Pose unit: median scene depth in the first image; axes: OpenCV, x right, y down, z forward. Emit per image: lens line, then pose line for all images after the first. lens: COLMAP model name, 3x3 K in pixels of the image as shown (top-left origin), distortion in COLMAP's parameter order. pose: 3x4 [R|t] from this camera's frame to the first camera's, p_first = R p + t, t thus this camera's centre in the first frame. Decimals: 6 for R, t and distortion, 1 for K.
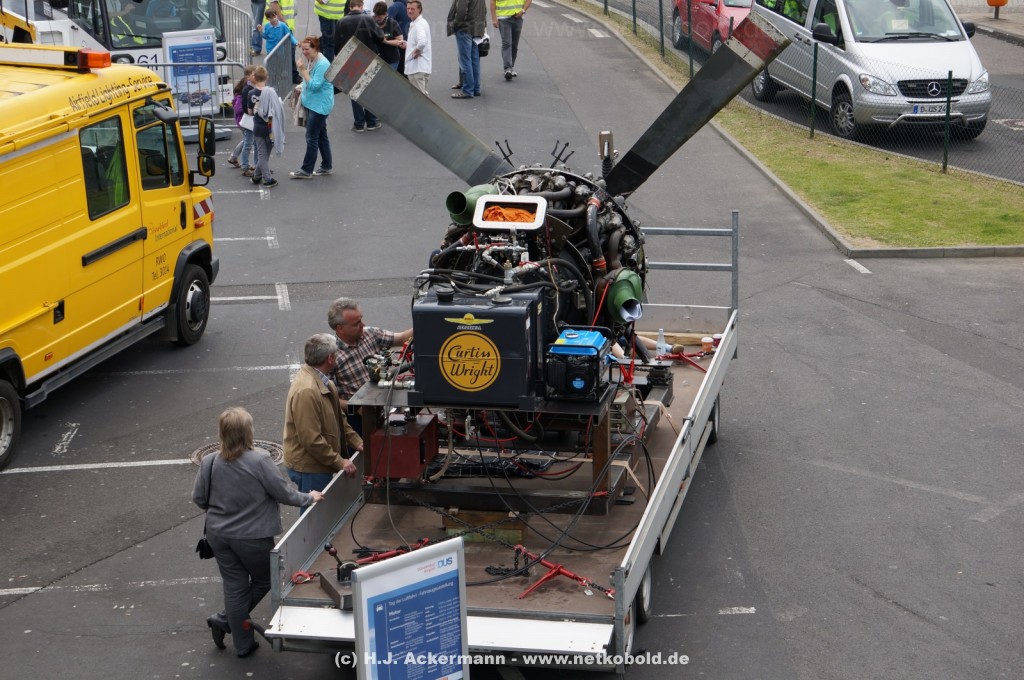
lens RADIAL K [[2353.7, 0, 508.2], [0, 2353.7, 339.2], [0, 0, 1]] dist [0.059381, 2.900136]
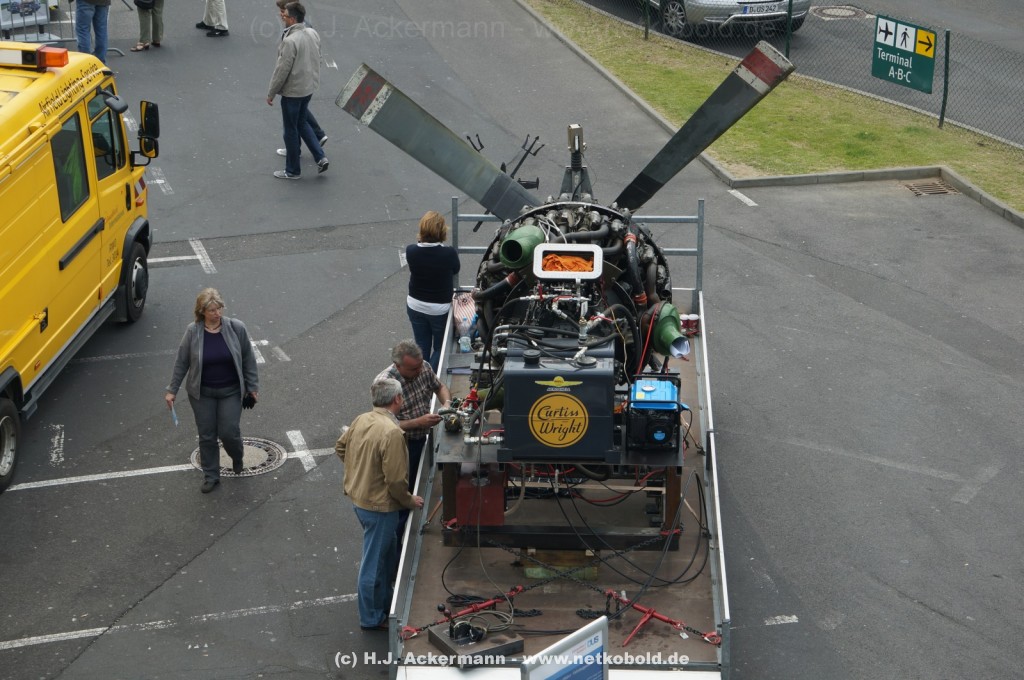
lens RADIAL K [[2353.7, 0, 508.2], [0, 2353.7, 339.2], [0, 0, 1]] dist [0.059381, 2.900136]
pose [[0.988808, -0.042780, 0.142931, -0.146535], [0.028856, 0.994757, 0.098106, -0.102036], [-0.146378, -0.092884, 0.984858, -0.023794]]
